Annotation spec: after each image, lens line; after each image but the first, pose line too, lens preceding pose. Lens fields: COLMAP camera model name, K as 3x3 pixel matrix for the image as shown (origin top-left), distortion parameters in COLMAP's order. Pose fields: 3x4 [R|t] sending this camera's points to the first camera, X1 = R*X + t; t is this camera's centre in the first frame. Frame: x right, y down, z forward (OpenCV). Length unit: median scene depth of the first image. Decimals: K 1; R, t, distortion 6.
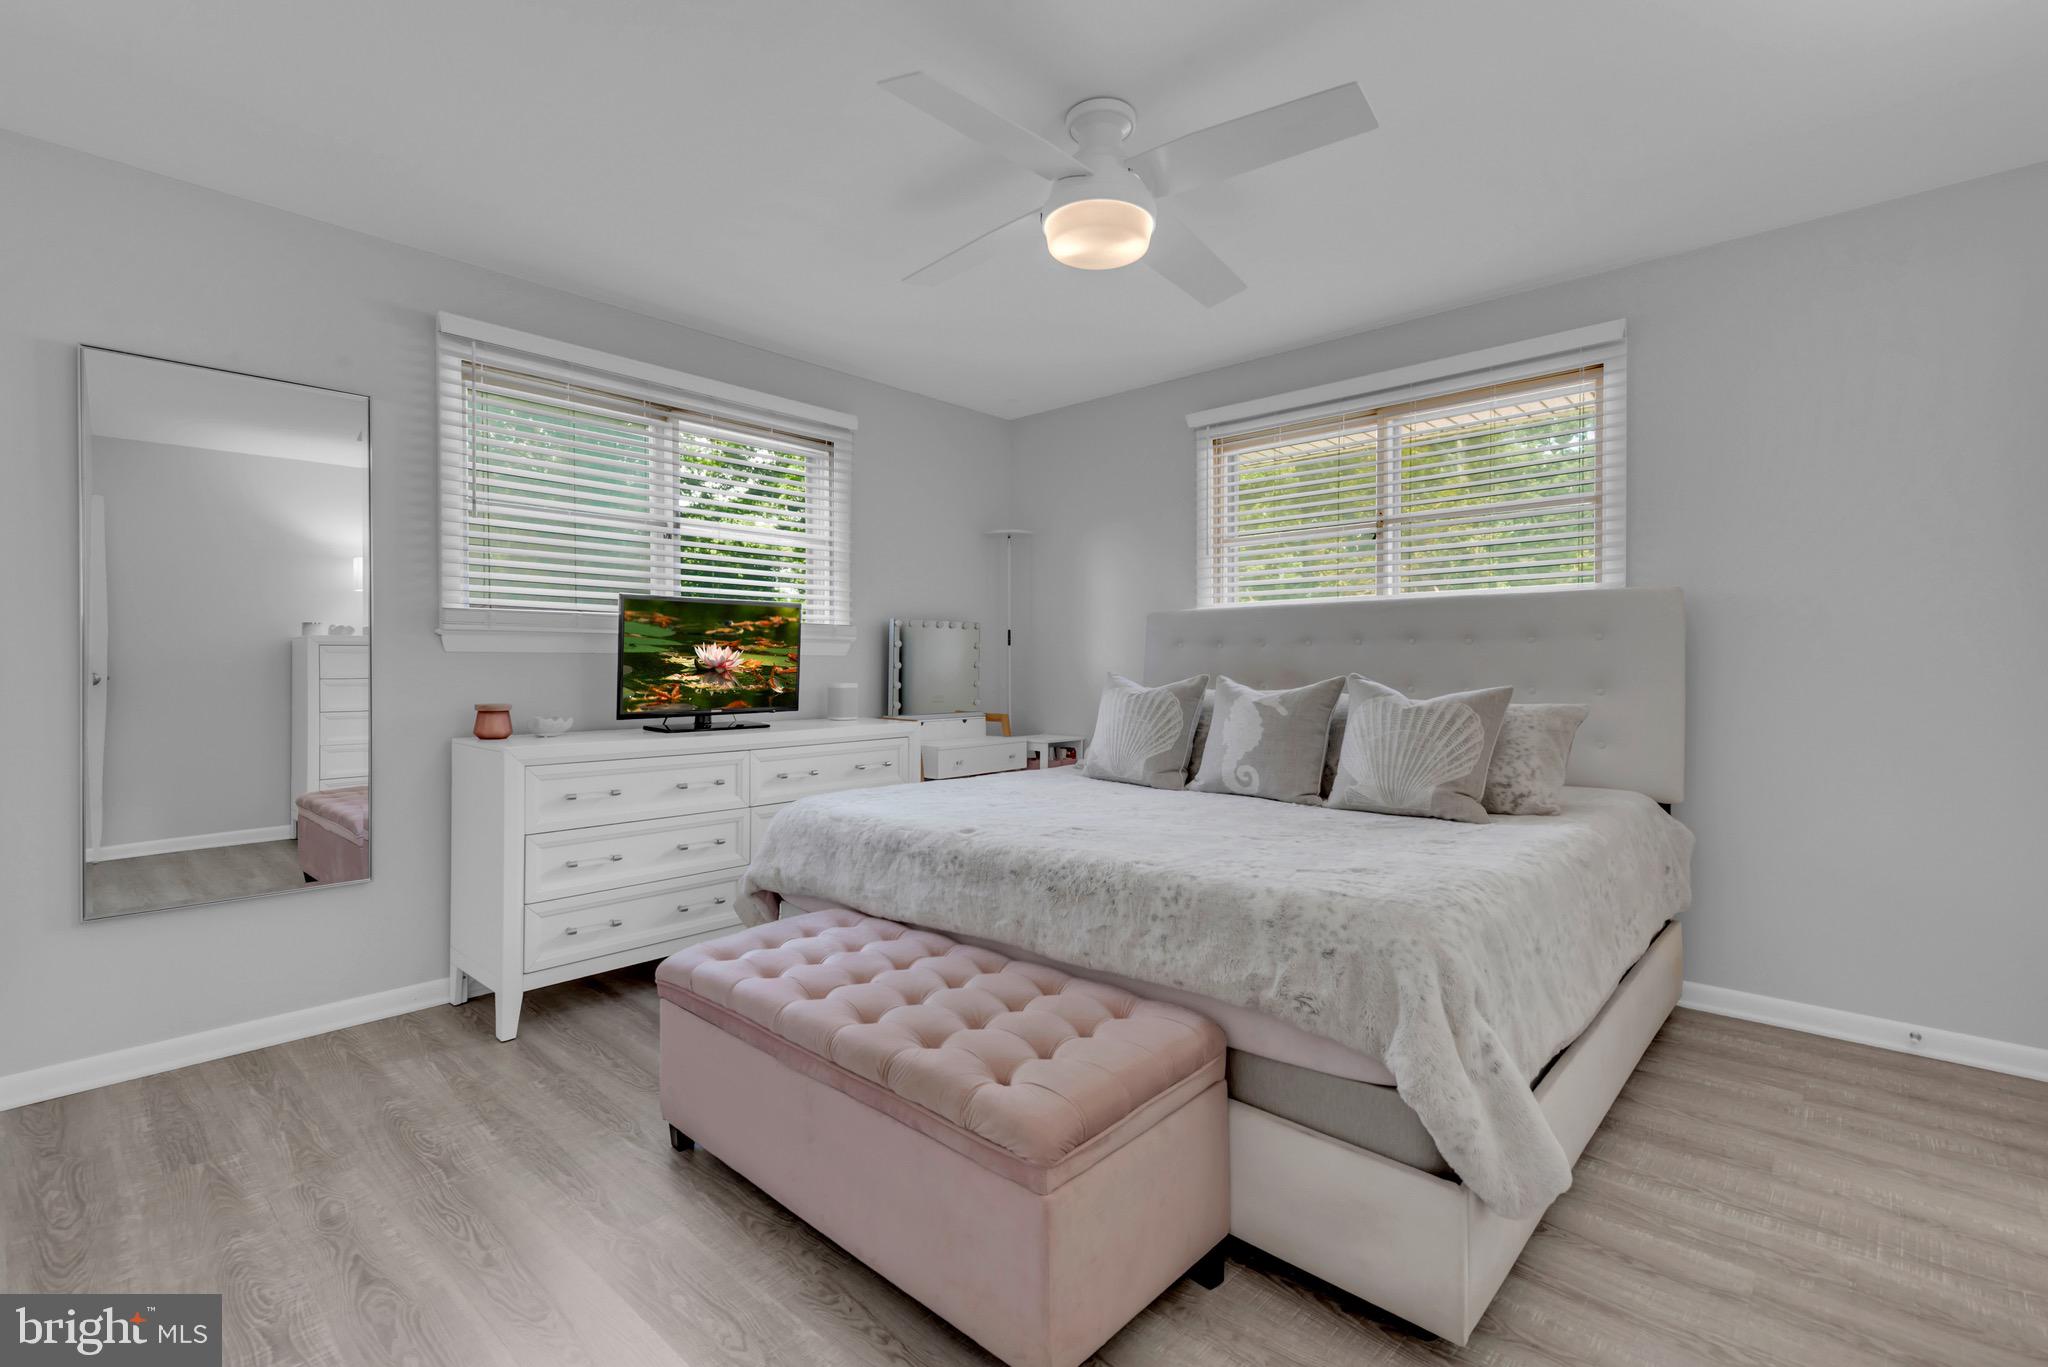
lens RADIAL K [[904.4, 0, 1031.4], [0, 904.4, 671.6], [0, 0, 1]] dist [0.000412, -0.000116]
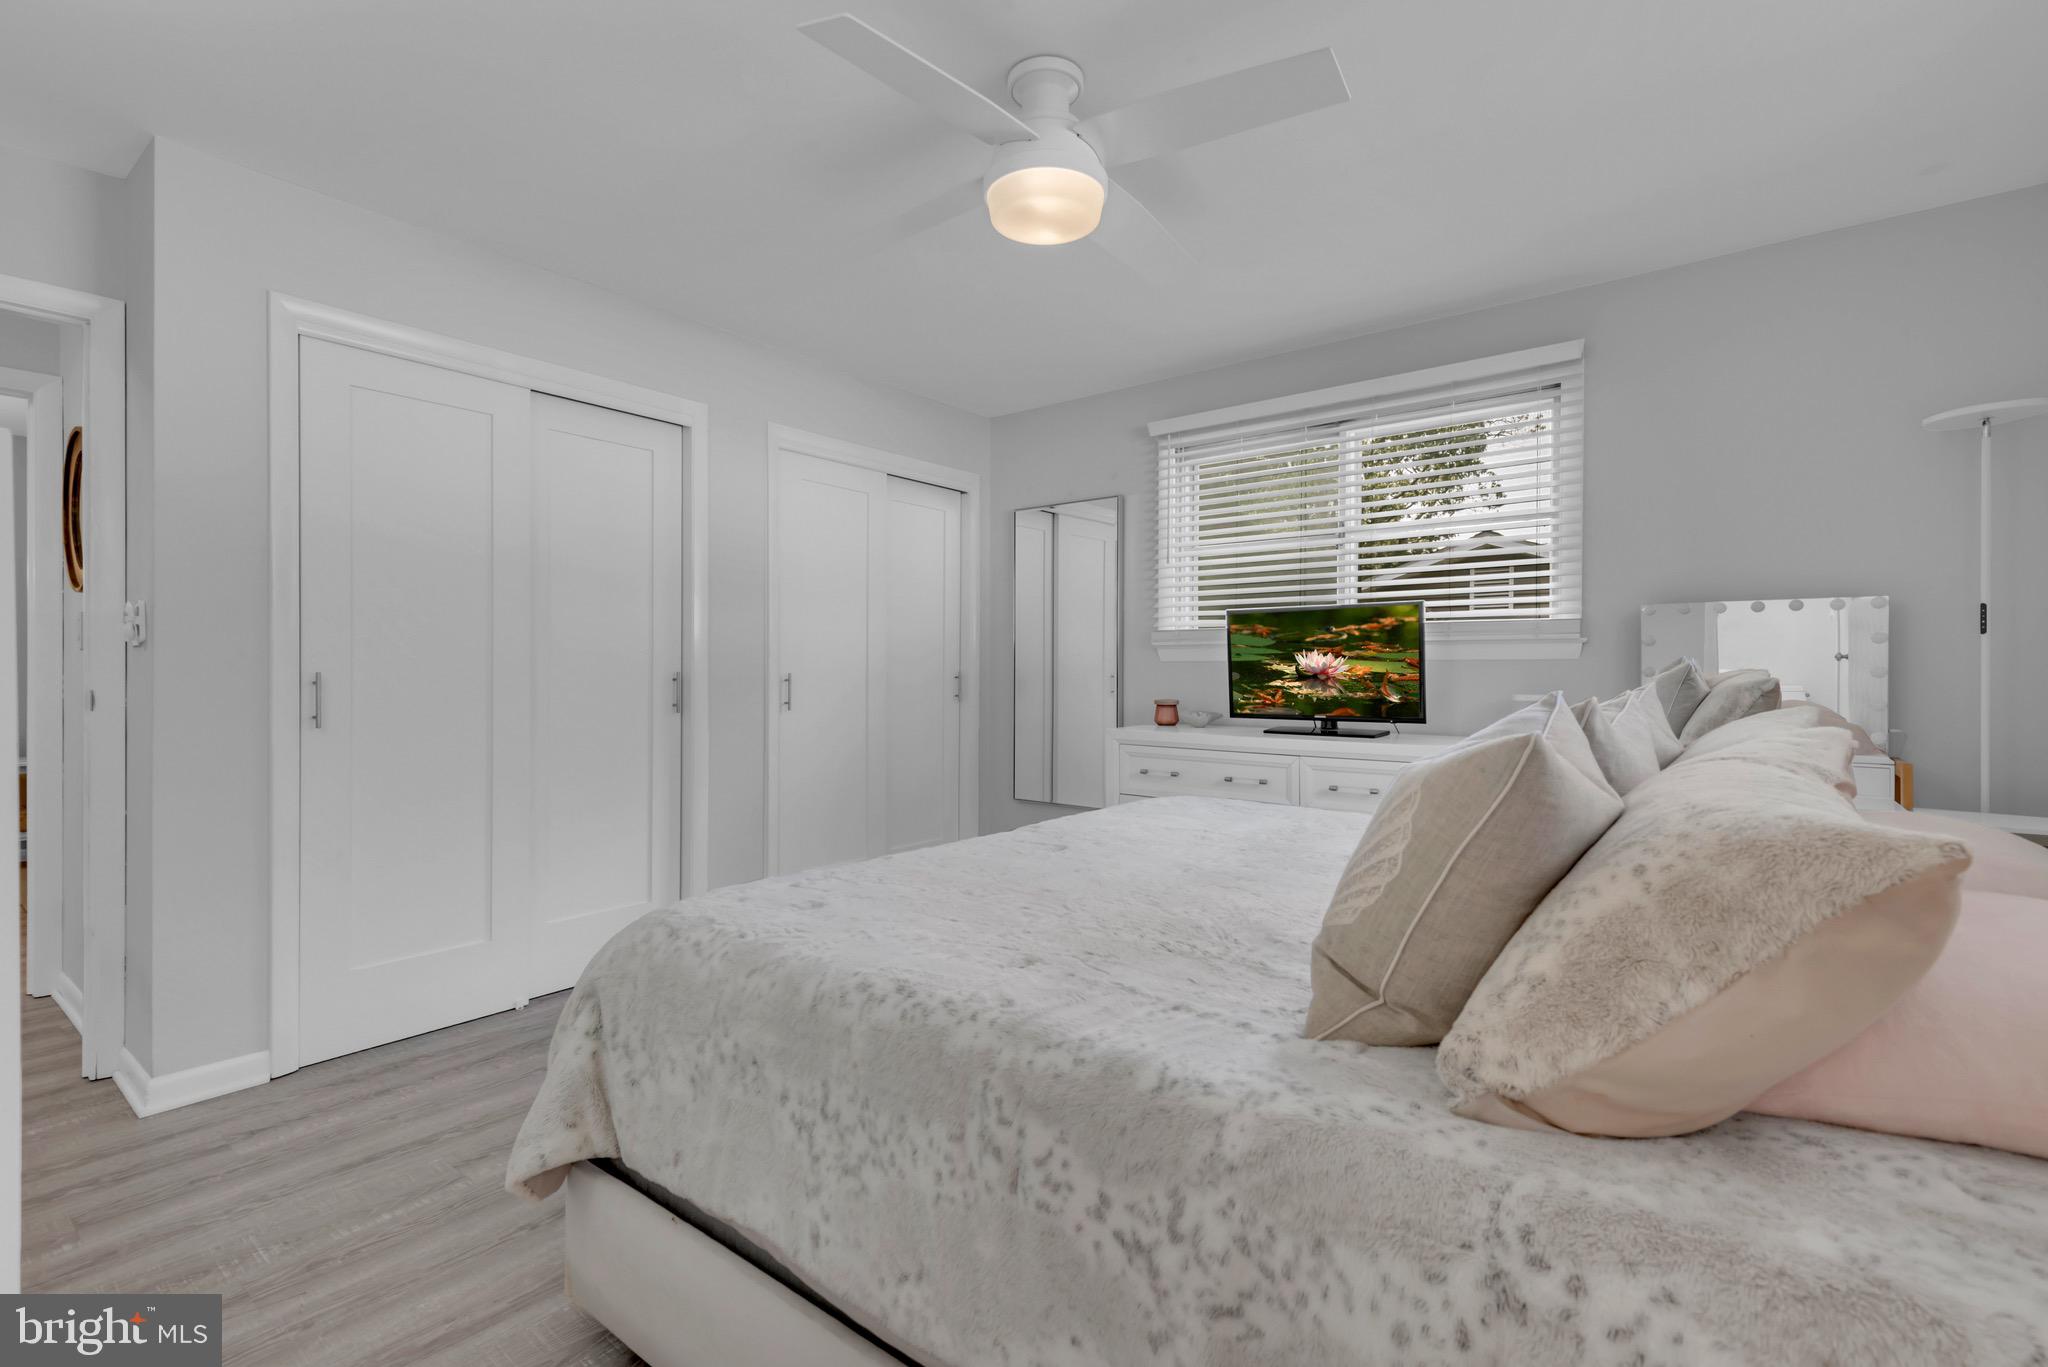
lens RADIAL K [[904.4, 0, 1031.5], [0, 904.4, 678.7], [0, 0, 1]] dist [0.000412, -0.000116]
pose [[0.060107, 0.007846, -0.998161, 0.644153], [-0.005614, 0.999956, 0.007522, -0.005008], [0.998176, 0.005151, 0.060148, 0.620340]]
